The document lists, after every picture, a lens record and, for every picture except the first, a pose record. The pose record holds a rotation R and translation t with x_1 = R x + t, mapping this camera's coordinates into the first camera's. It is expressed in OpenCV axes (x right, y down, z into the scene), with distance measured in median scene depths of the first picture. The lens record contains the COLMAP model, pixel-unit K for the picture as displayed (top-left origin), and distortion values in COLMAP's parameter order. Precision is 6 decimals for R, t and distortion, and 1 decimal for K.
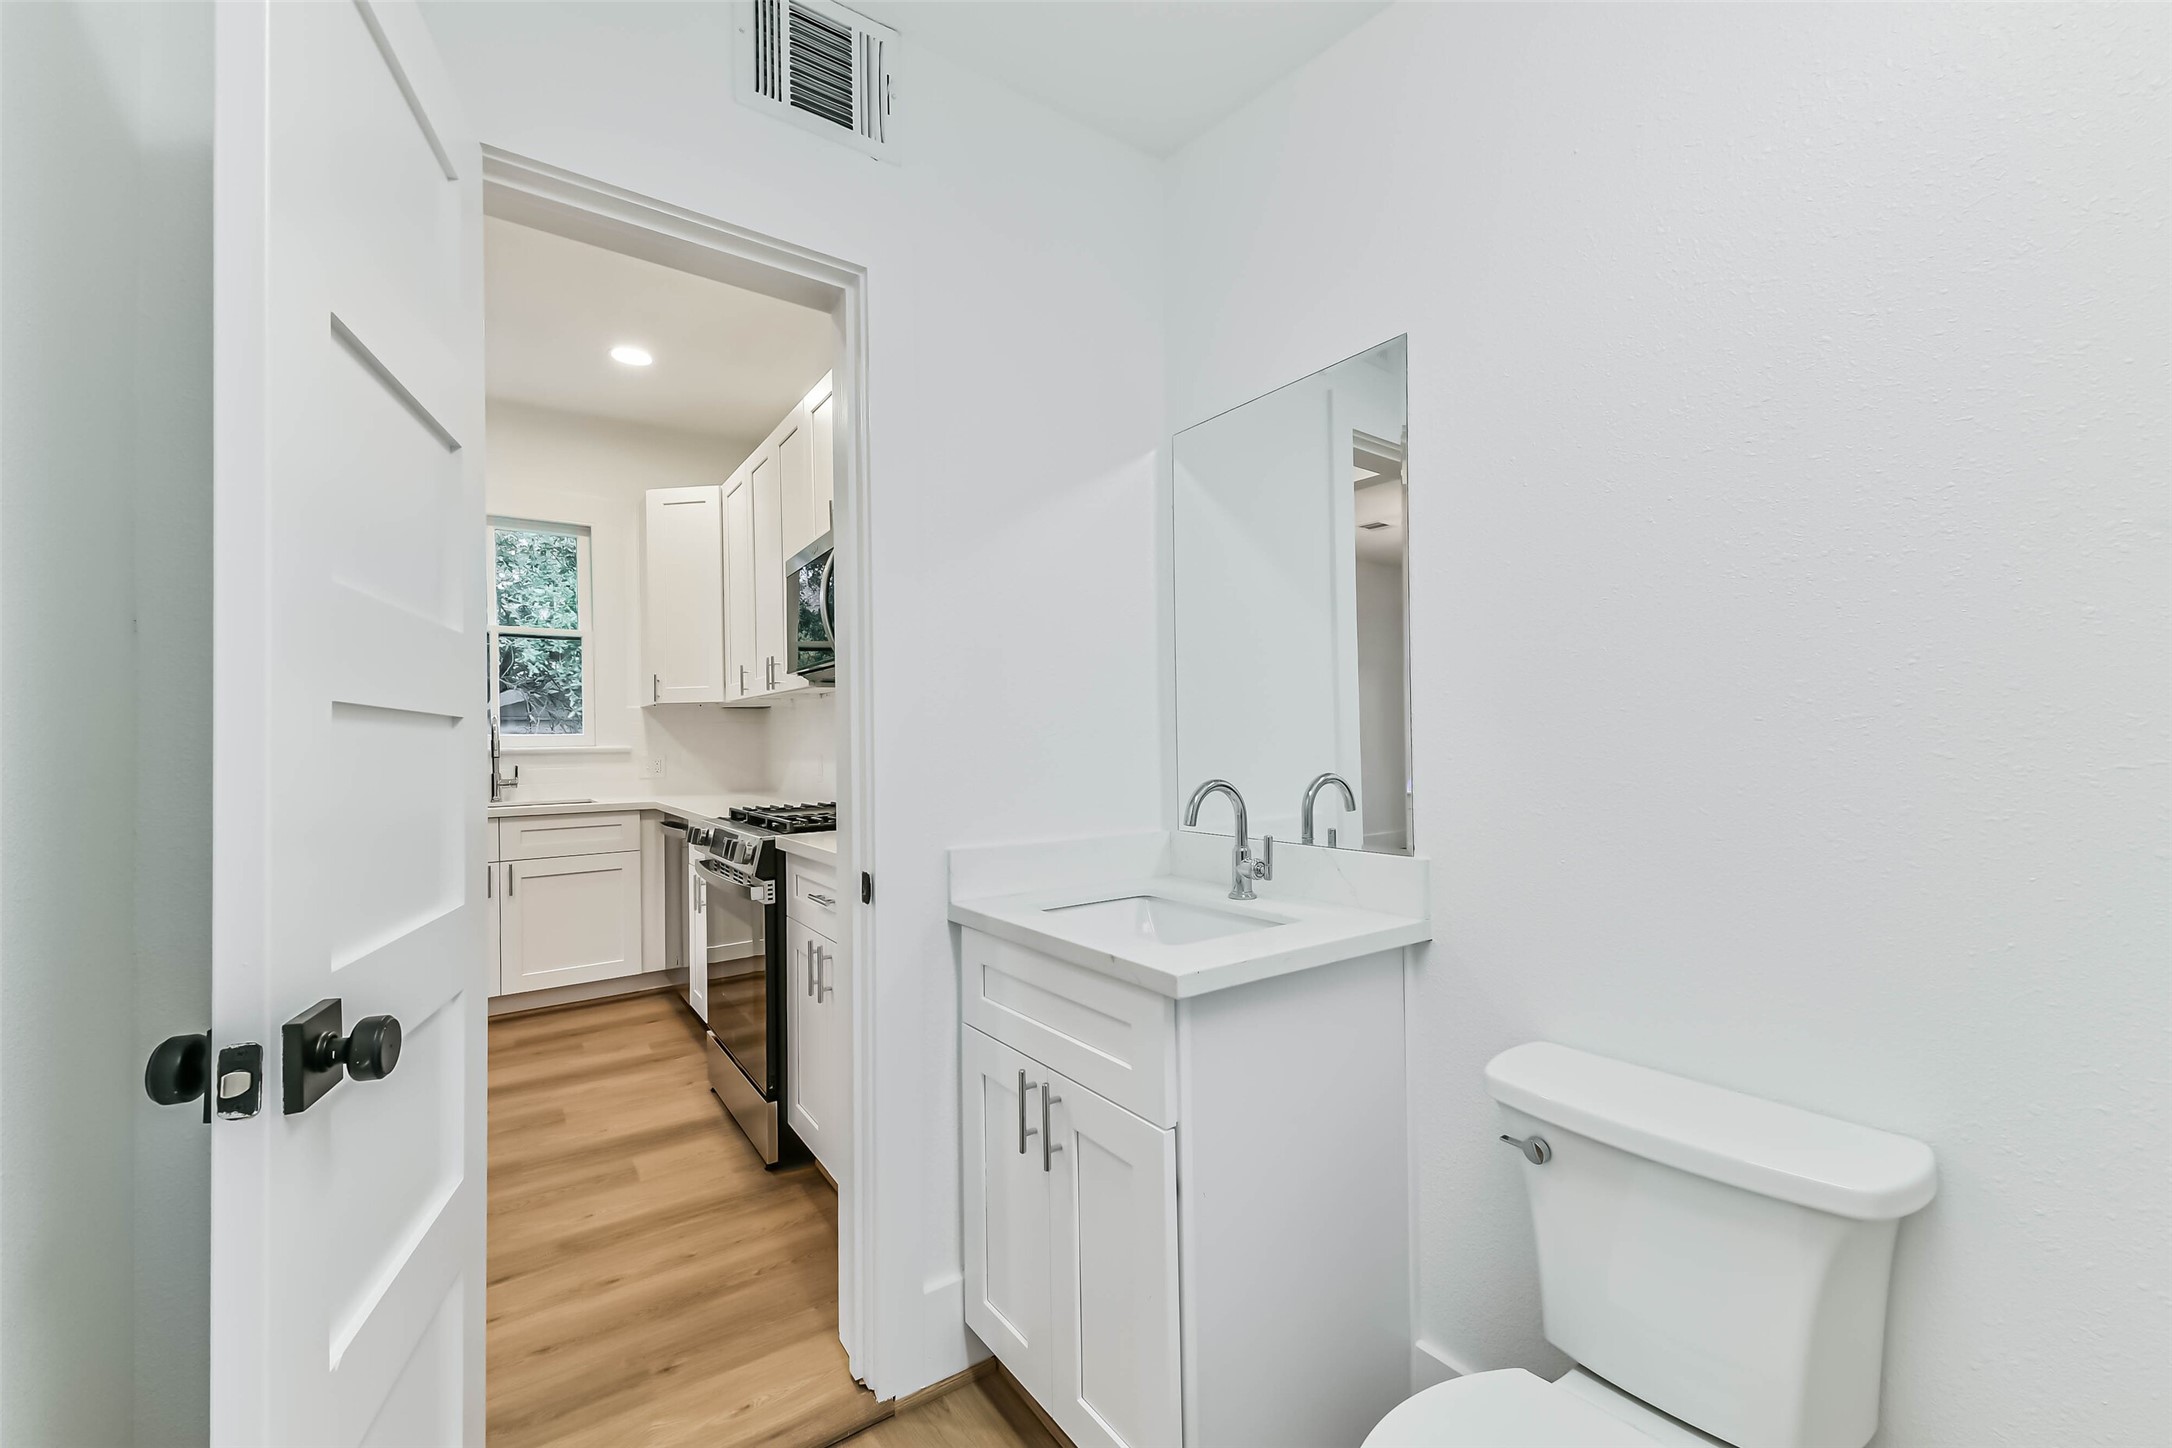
lens RADIAL K [[859.8, 0, 1130.5], [0, 859.8, 737.8], [0, 0, 1]] dist [0.013578, -0.004393]
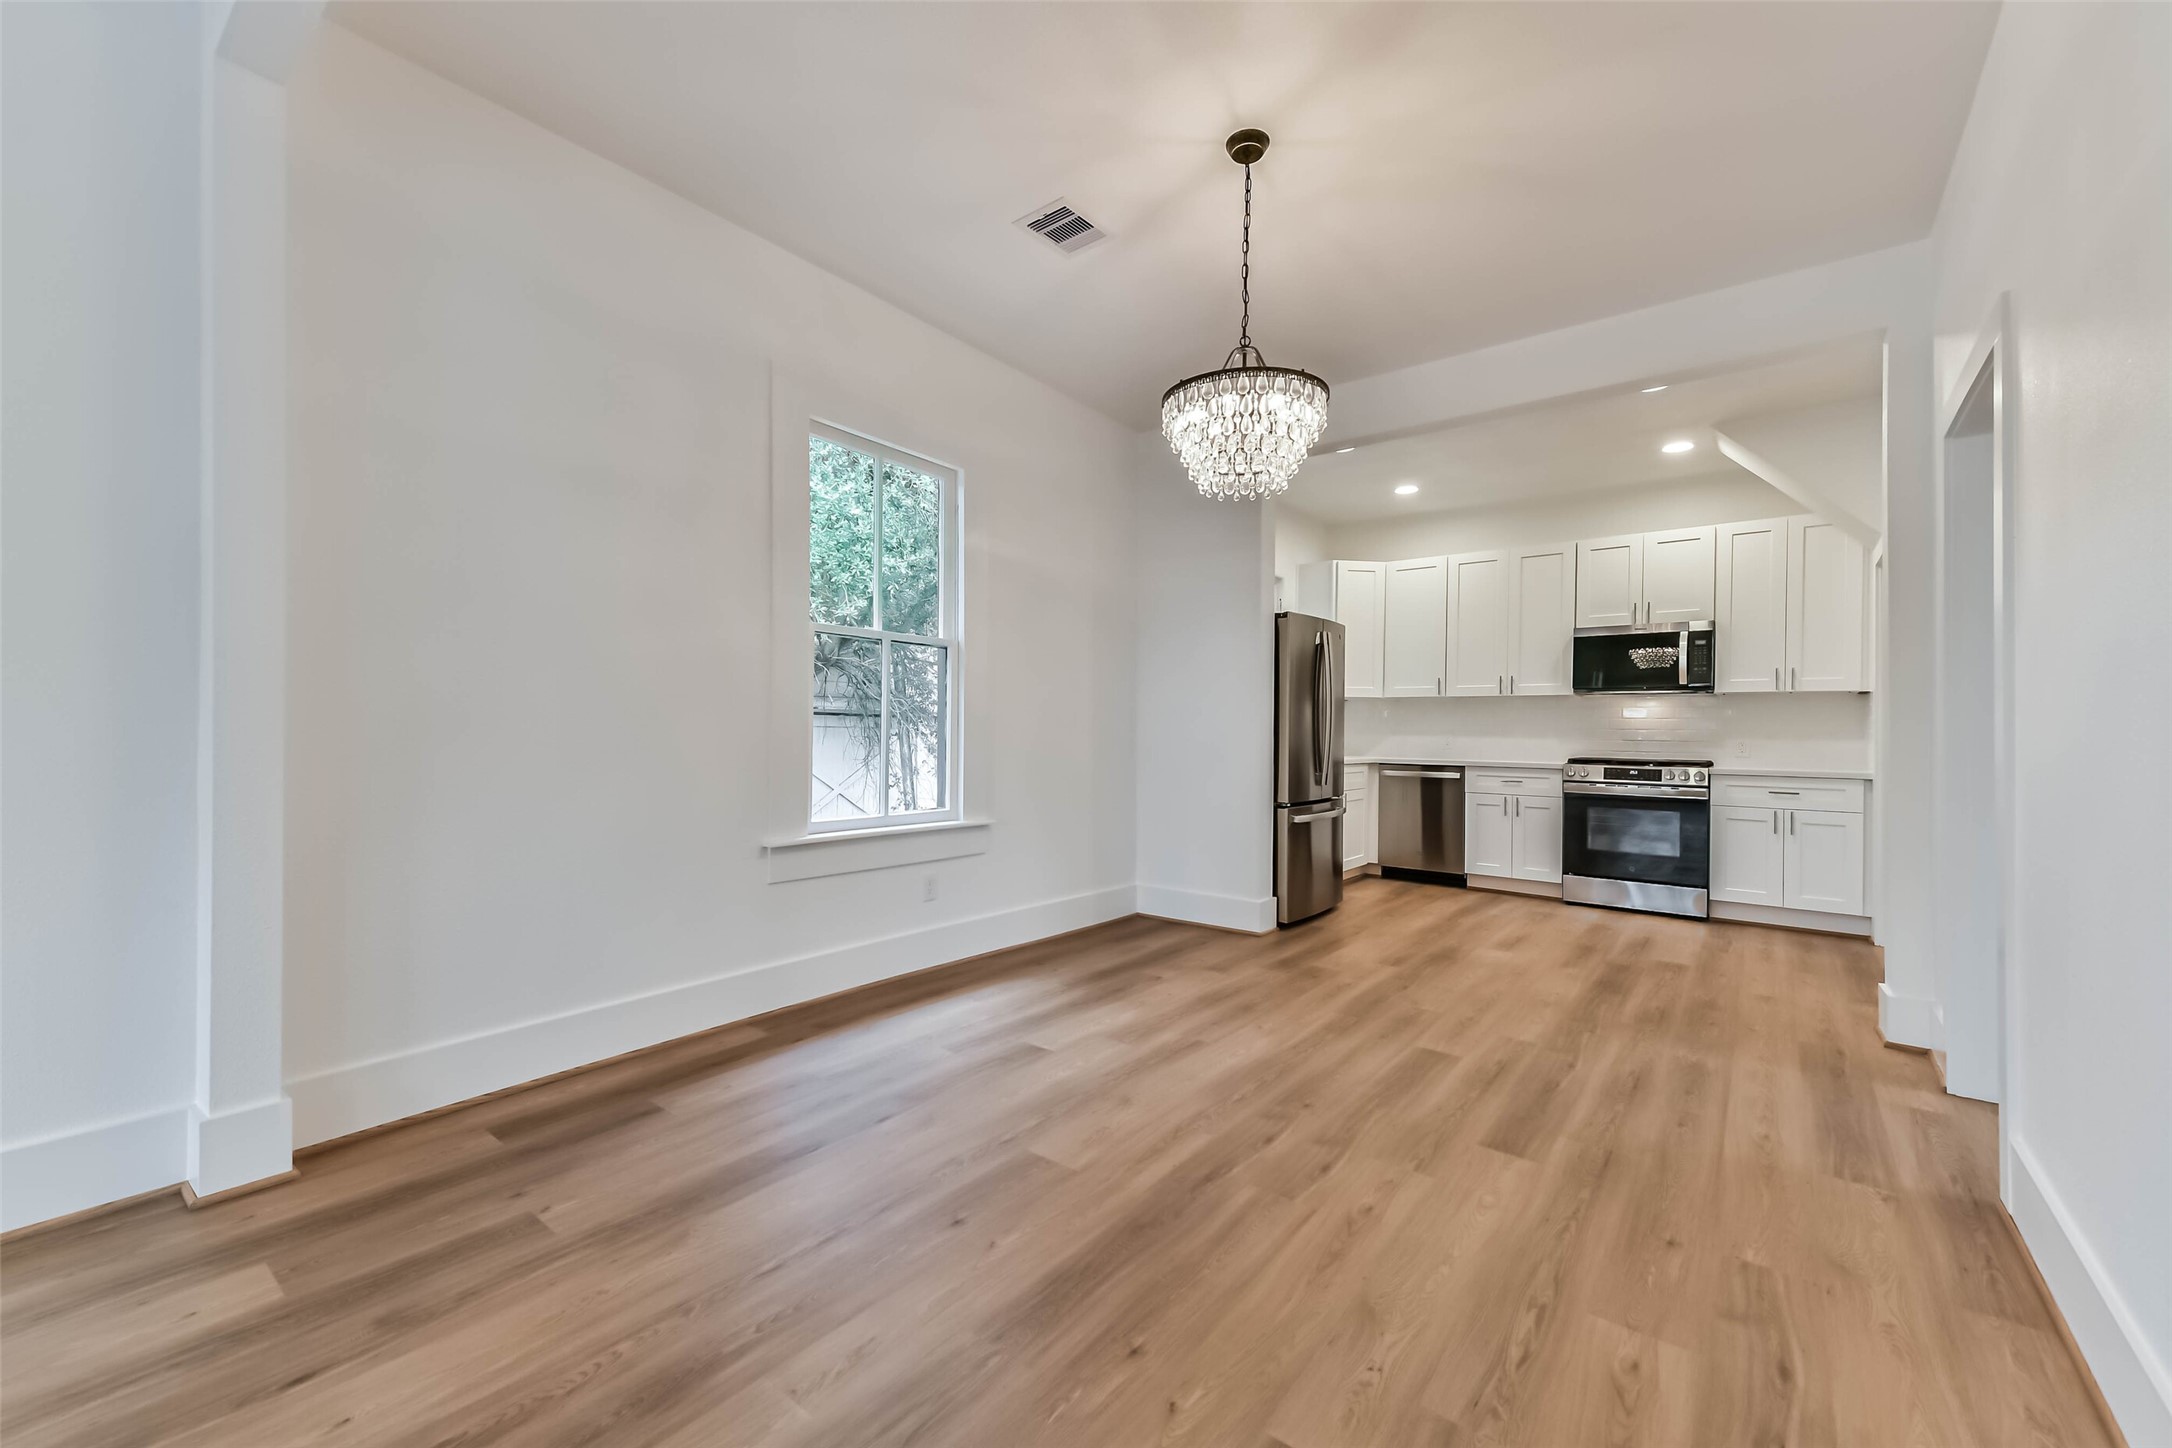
lens RADIAL K [[859.8, 0, 1088.0], [0, 859.8, 726.3], [0, 0, 1]] dist [0.013578, -0.004393]
pose [[0.967722, 0.029432, 0.250295, -1.602839], [-0.027271, 0.999555, -0.012096, 0.054147], [-0.250540, 0.004880, 0.968094, -0.456253]]
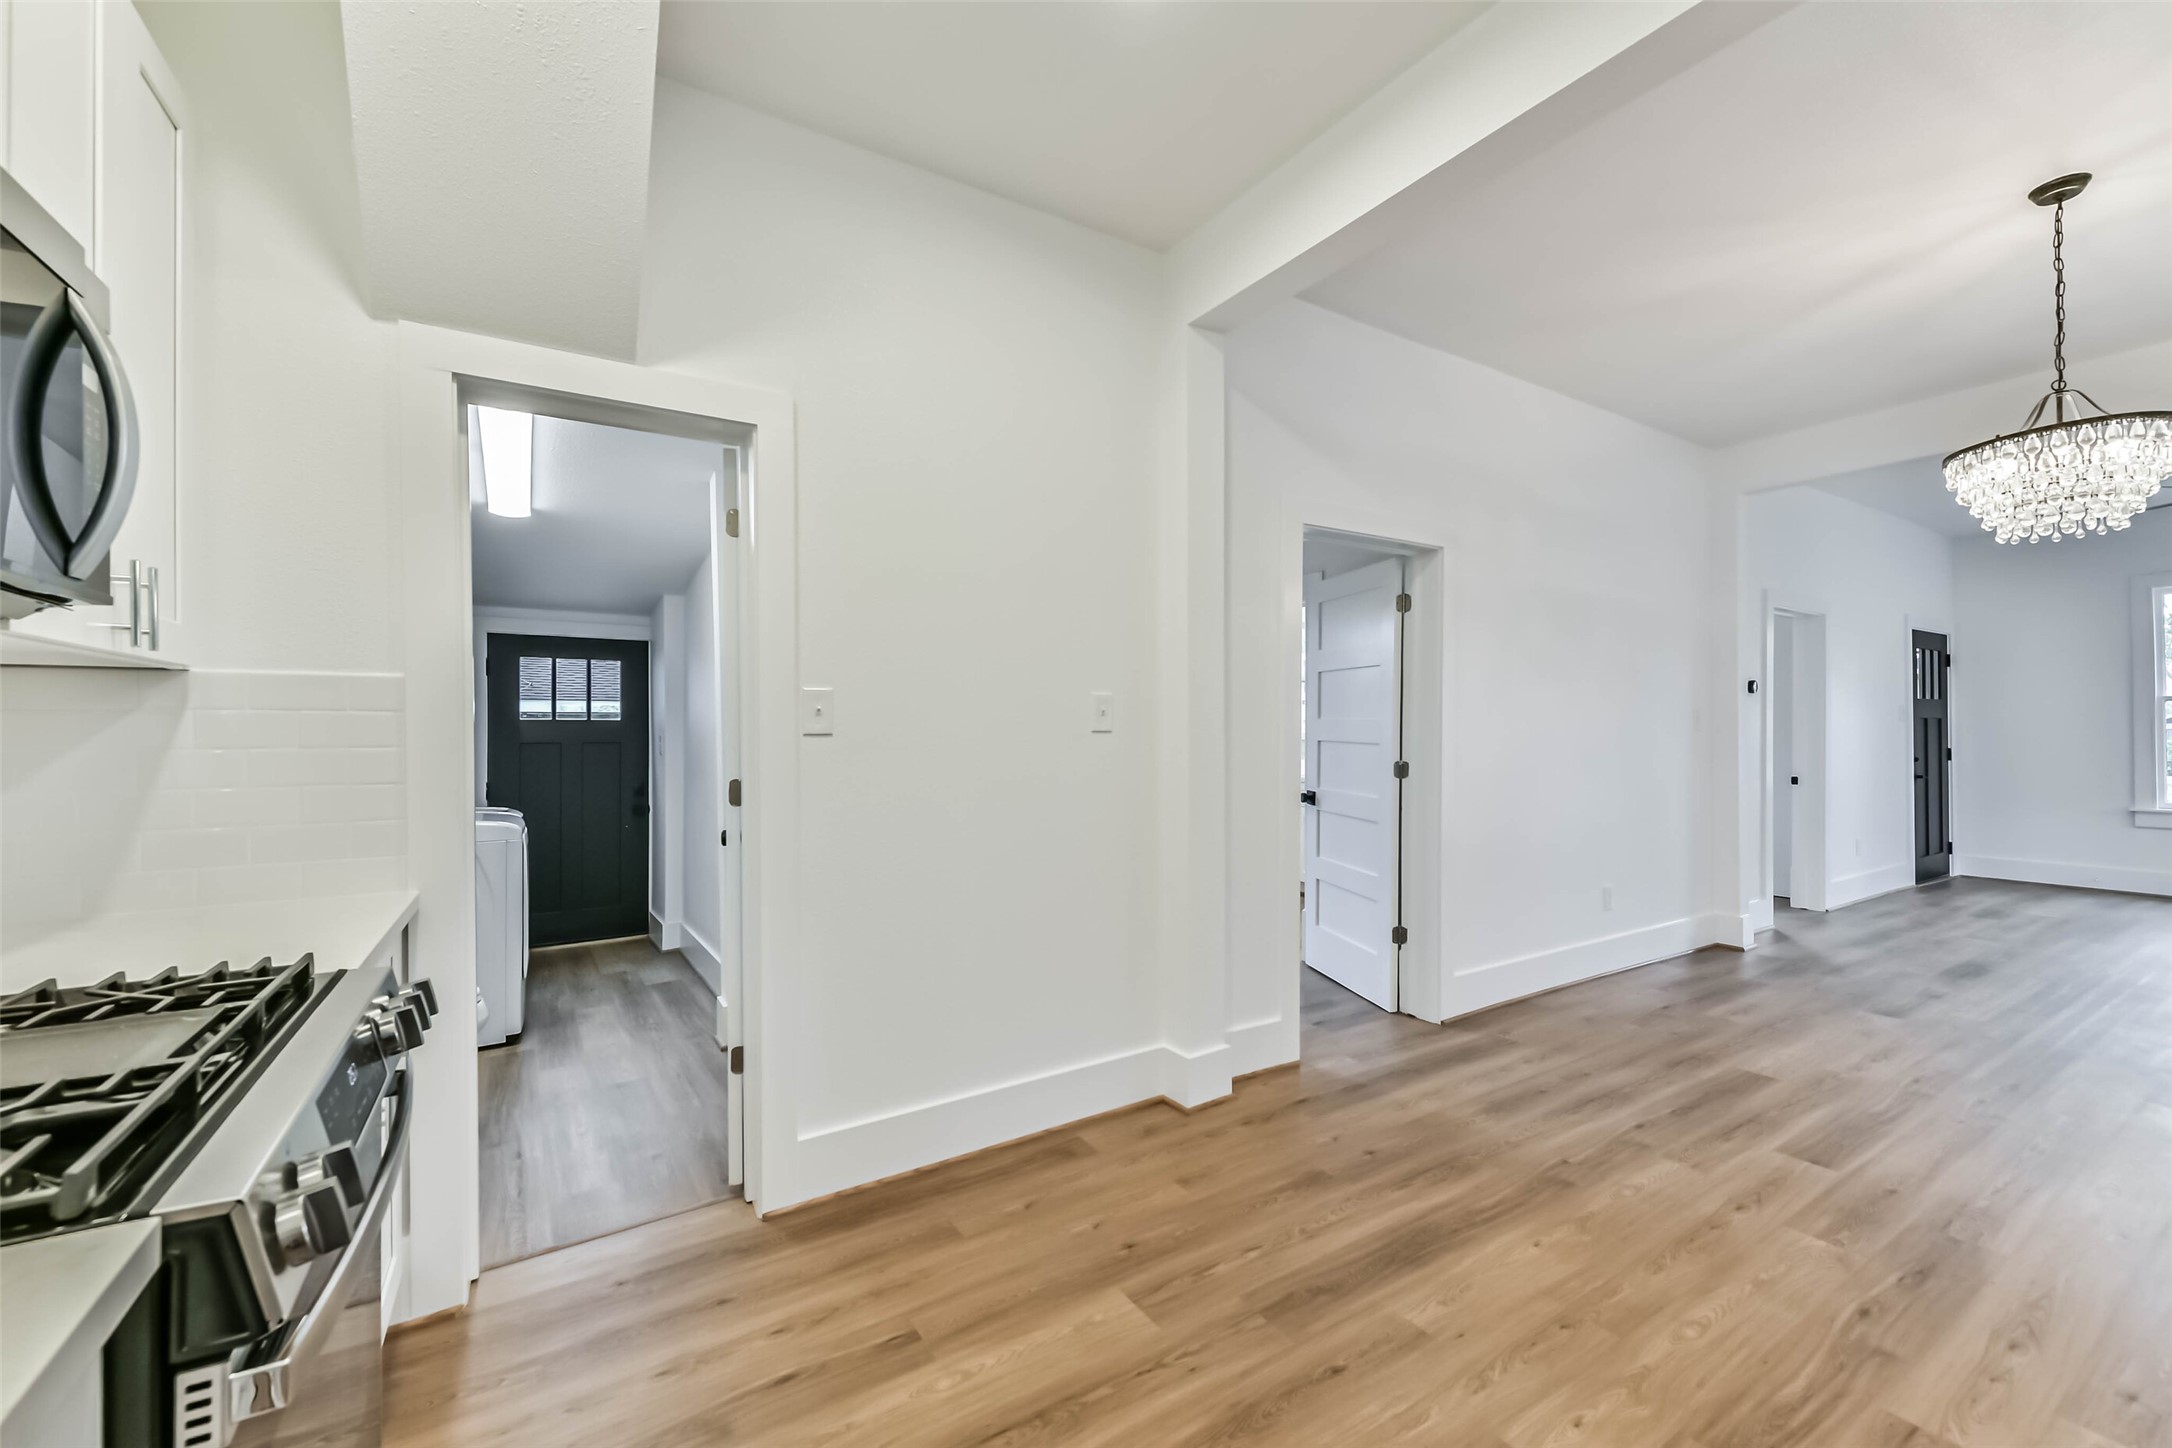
lens RADIAL K [[859.8, 0, 1084.0], [0, 859.8, 735.4], [0, 0, 1]] dist [0.013578, -0.004393]
pose [[-0.995063, 0.017979, 0.097608, -0.591253], [0.018058, 0.999837, -0.000071, -0.009190], [-0.097593, 0.001692, -0.995225, 0.966144]]
